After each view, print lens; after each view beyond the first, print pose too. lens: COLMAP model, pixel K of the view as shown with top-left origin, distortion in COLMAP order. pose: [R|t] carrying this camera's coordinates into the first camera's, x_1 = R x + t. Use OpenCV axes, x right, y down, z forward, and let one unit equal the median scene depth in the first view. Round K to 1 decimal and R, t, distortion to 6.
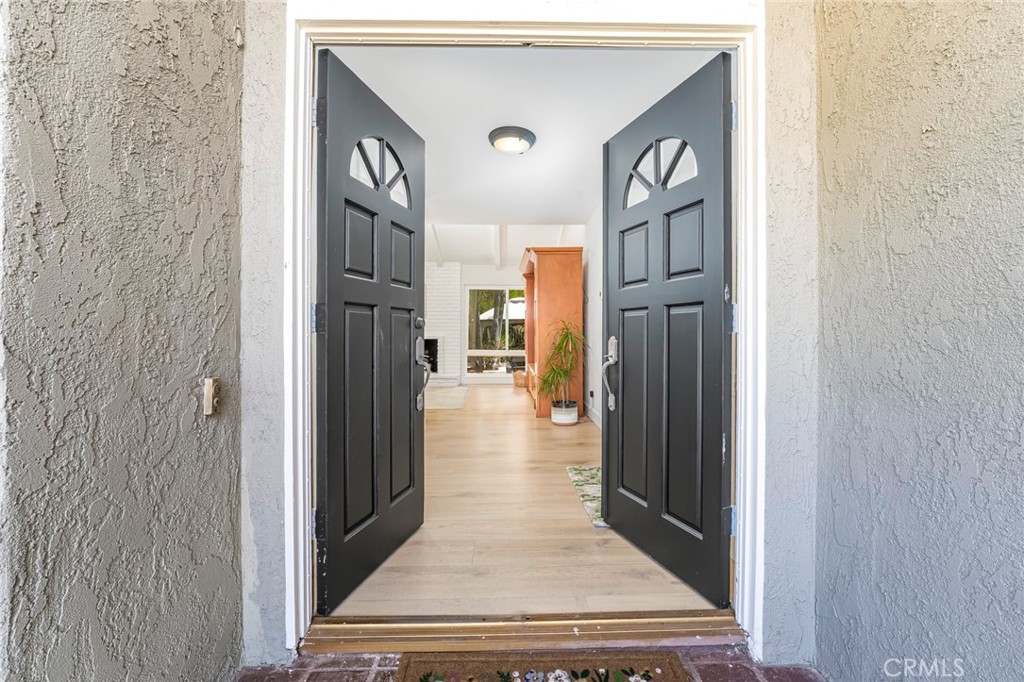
lens RADIAL K [[408.2, 0, 510.5], [0, 408.2, 335.0], [0, 0, 1]] dist [-0.002776, 0.000660]
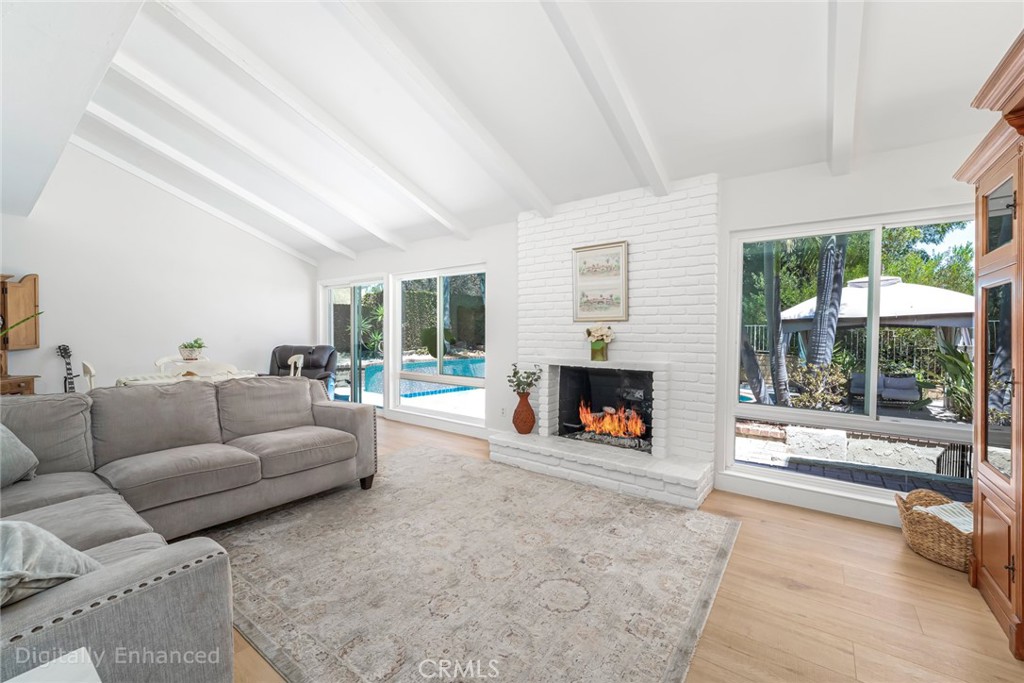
lens RADIAL K [[408.2, 0, 511.5], [0, 408.2, 340.0], [0, 0, 1]] dist [-0.002776, 0.000660]
pose [[0.787616, 0.004904, -0.616147, -0.029123], [-0.002084, 0.999984, 0.005295, -0.016842], [0.616163, -0.002886, 0.787613, 0.424880]]
